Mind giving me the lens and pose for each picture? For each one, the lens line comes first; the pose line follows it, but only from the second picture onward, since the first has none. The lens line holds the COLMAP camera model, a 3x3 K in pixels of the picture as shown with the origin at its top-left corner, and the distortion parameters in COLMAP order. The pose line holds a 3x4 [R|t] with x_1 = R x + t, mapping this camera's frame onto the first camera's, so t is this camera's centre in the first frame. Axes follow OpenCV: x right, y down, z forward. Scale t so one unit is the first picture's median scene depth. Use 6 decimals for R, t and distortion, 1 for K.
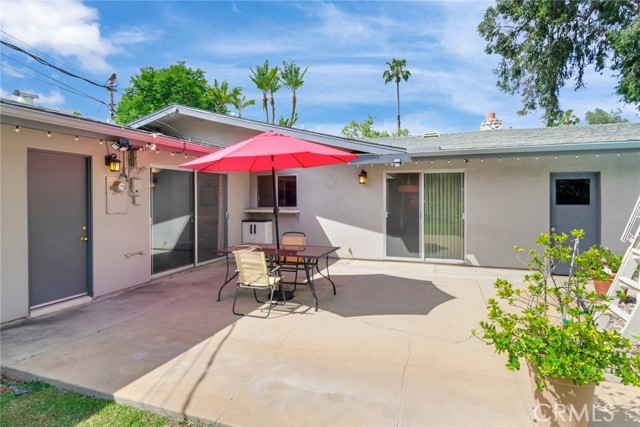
lens RADIAL K [[348.1, 0, 316.9], [0, 348.1, 196.4], [0, 0, 1]] dist [0.011146, -0.003509]
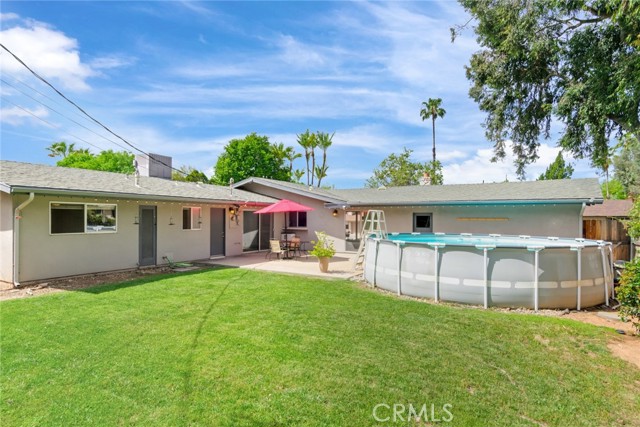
lens RADIAL K [[348.1, 0, 320.7], [0, 348.1, 216.2], [0, 0, 1]] dist [0.011146, -0.003509]
pose [[0.984821, 0.008341, -0.173373, 0.181665], [-0.008685, 0.999962, -0.001225, -0.014766], [0.173356, 0.002713, 0.984855, -0.486249]]
